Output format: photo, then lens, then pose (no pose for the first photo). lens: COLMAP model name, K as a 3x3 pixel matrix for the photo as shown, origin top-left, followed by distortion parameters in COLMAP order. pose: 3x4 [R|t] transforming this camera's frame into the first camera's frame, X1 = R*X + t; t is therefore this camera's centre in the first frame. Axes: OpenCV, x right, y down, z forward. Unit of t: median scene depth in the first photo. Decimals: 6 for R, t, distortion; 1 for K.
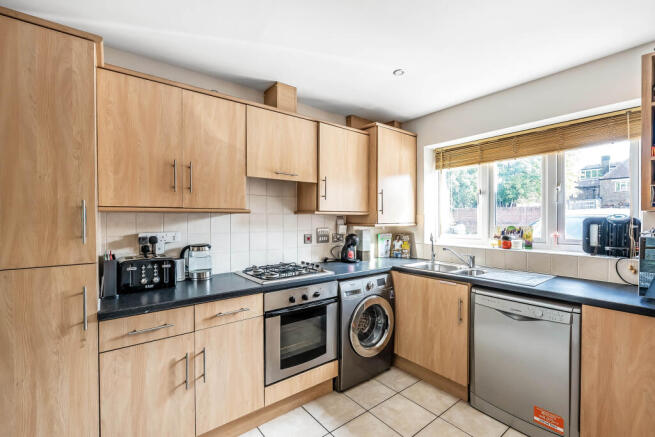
lens RADIAL K [[285.2, 0, 327.0], [0, 285.2, 222.3], [0, 0, 1]] dist [-0.000796, 0.000054]
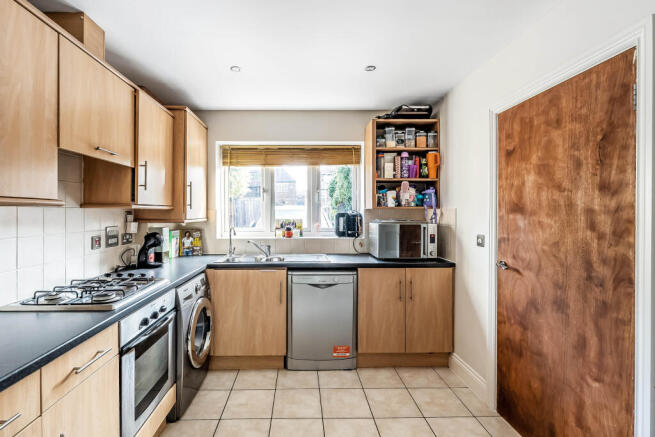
lens RADIAL K [[306.8, 0, 302.2], [0, 306.8, 212.8], [0, 0, 1]] dist [-0.000918, 0.000007]
pose [[0.607904, -0.000677, 0.794010, -0.421300], [0.010727, 0.999915, -0.007360, -0.005407], [-0.793938, 0.012992, 0.607860, 0.140994]]
